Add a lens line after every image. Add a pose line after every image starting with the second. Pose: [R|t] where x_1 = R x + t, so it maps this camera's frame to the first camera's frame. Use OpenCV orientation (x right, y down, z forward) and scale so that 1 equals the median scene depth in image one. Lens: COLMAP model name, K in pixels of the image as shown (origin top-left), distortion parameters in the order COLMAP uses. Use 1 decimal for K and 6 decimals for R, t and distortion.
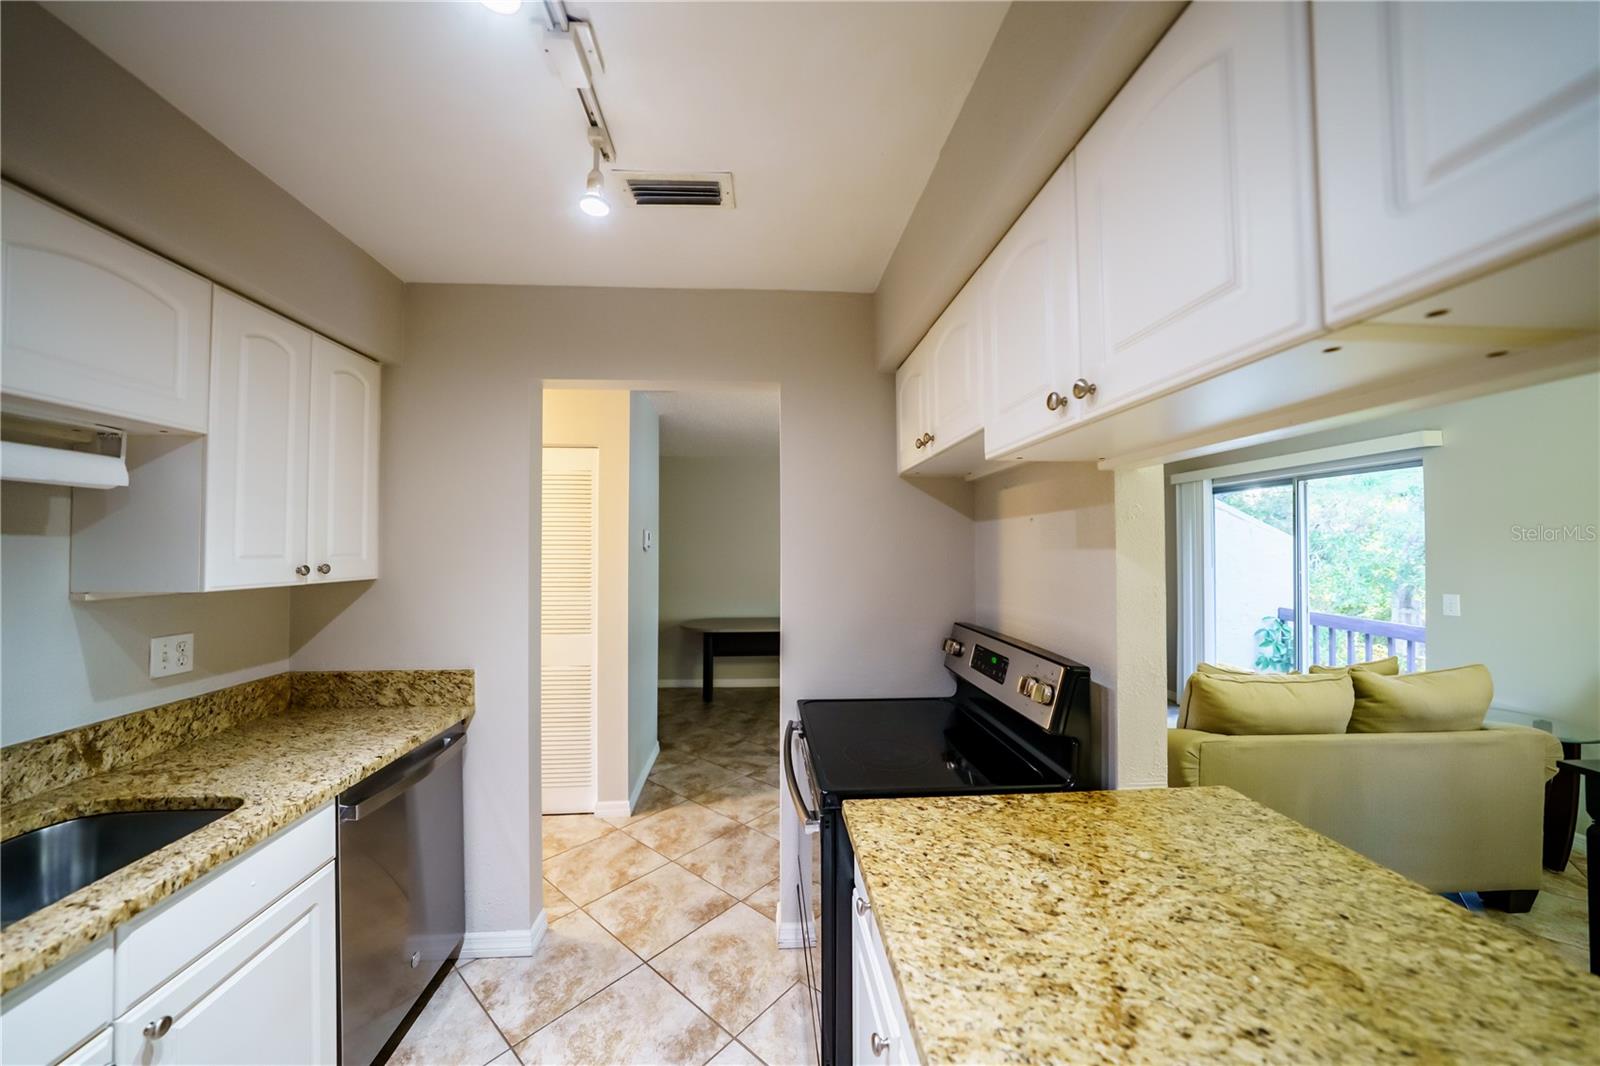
lens RADIAL K [[558.4, 0, 796.4], [0, 558.4, 538.4], [0, 0, 1]] dist [-0.013656, 0.001320]
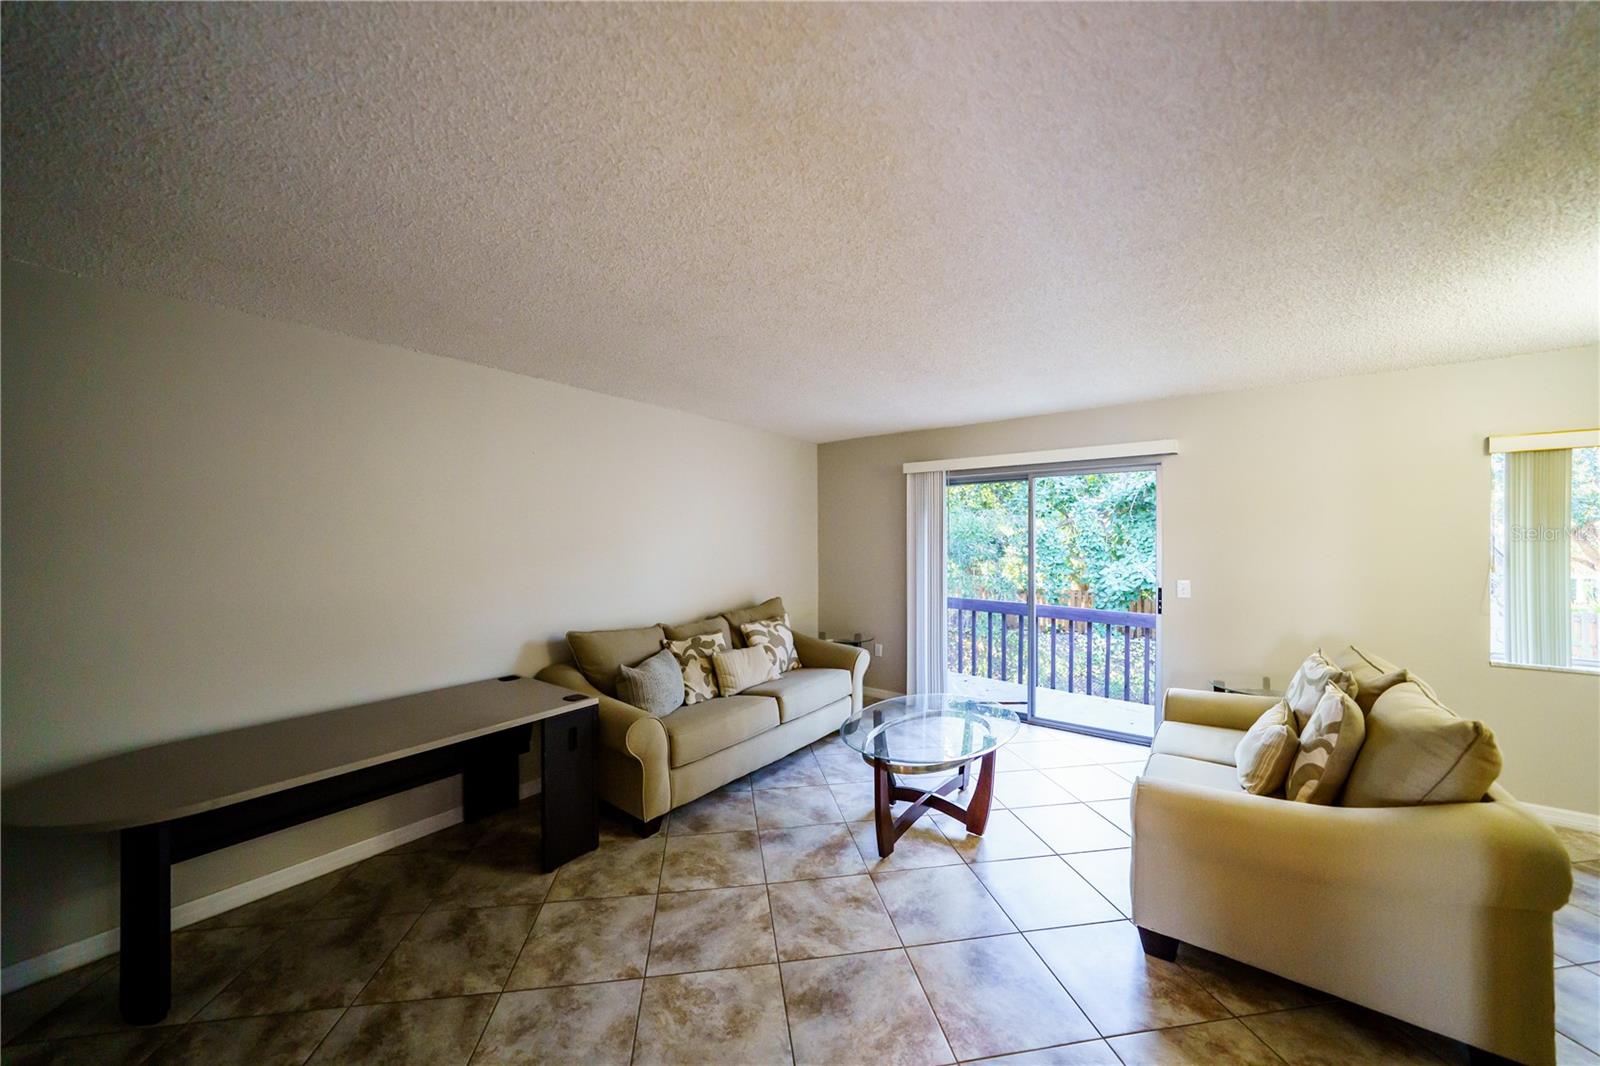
lens RADIAL K [[558.4, 0, 799.3], [0, 558.4, 535.2], [0, 0, 1]] dist [-0.013656, 0.001320]
pose [[0.656302, 0.001983, 0.754496, -0.315406], [-0.009369, 0.999941, 0.005522, 0.007942], [-0.754441, -0.010693, 0.656281, 1.004620]]
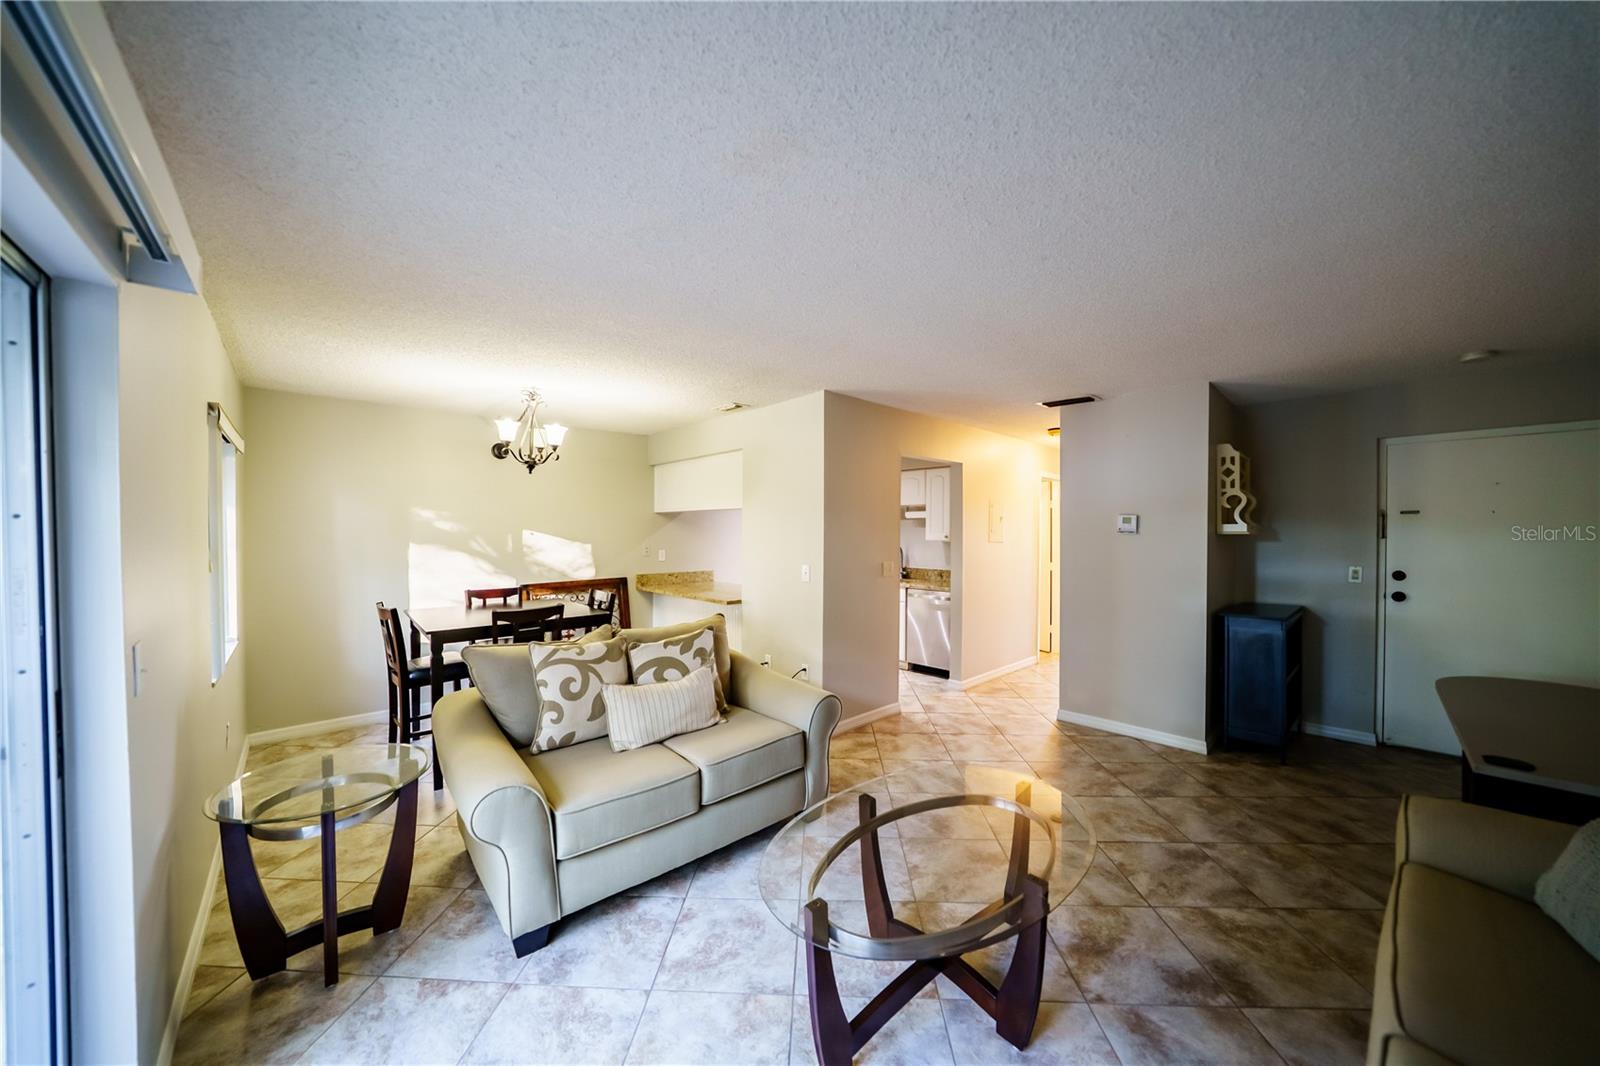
lens RADIAL K [[558.4, 0, 800.7], [0, 558.4, 533.5], [0, 0, 1]] dist [-0.013656, 0.001320]
pose [[-0.788039, 0.004070, -0.615612, 1.245084], [0.010041, 0.999930, -0.006243, 0.030724], [0.615544, -0.011101, -0.788025, 1.965633]]
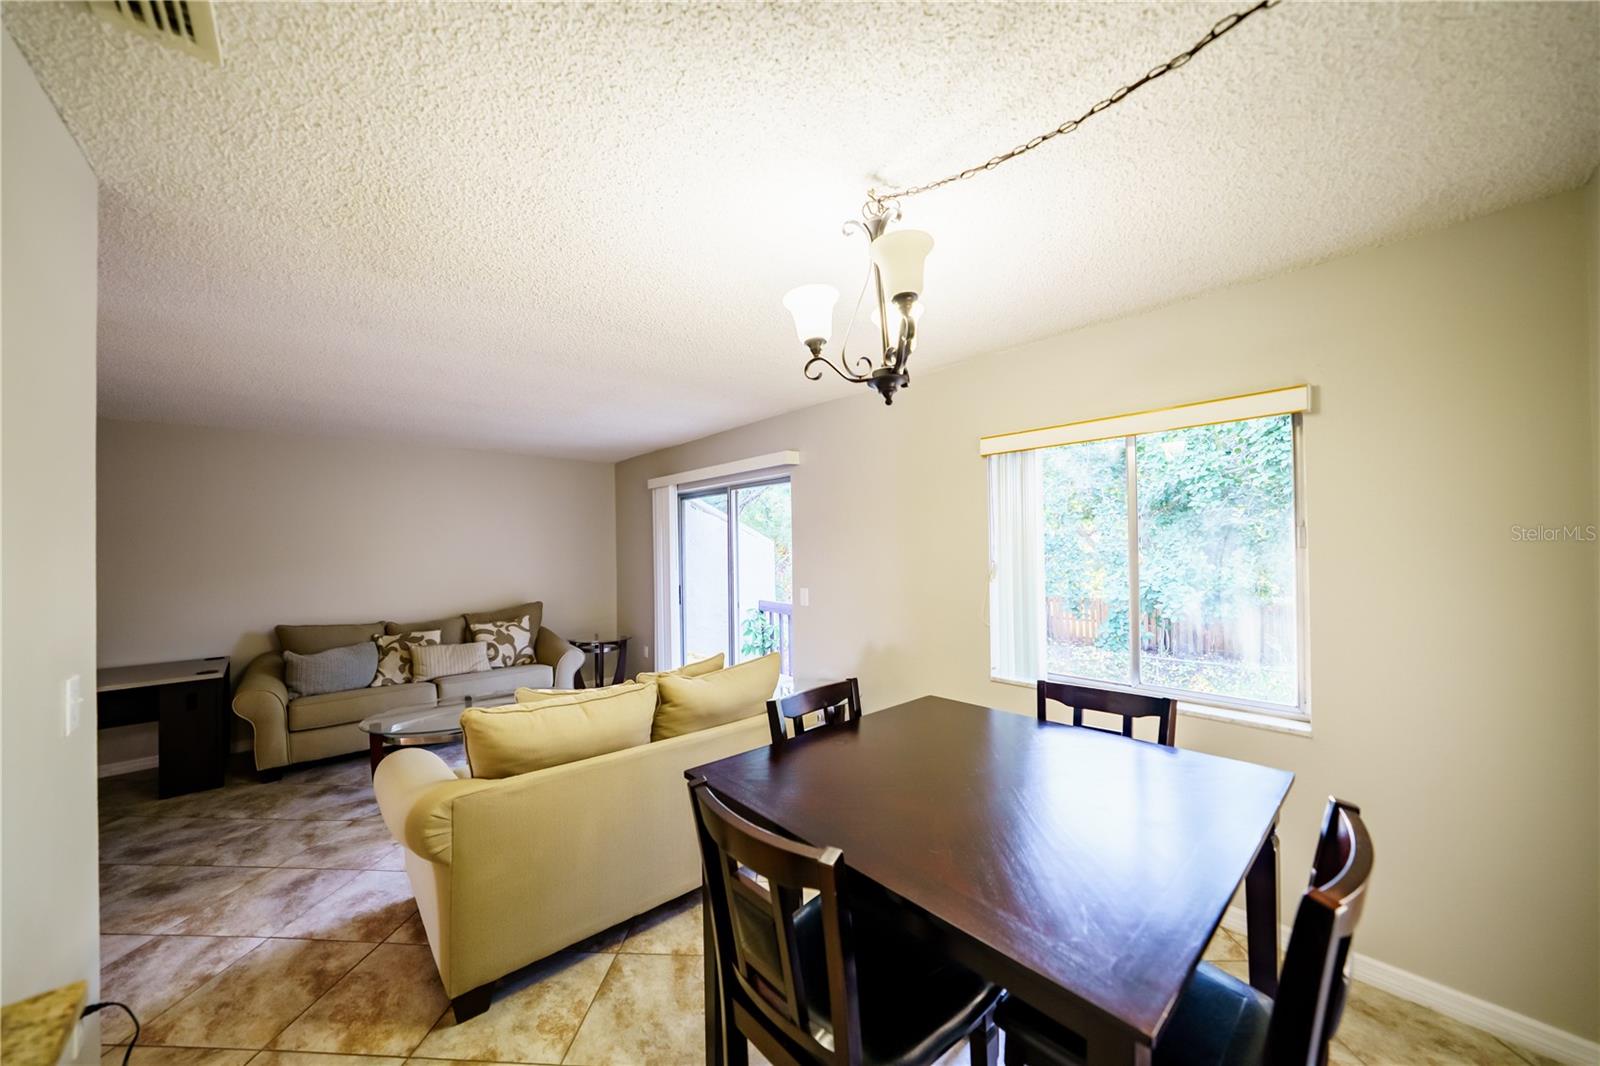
lens RADIAL K [[558.4, 0, 793.1], [0, 558.4, 543.7], [0, 0, 1]] dist [-0.013656, 0.001320]
pose [[0.796297, -0.008051, 0.604852, 0.503562], [0.004446, 0.999962, 0.007458, -0.005732], [-0.604889, -0.003250, 0.796303, 0.046083]]
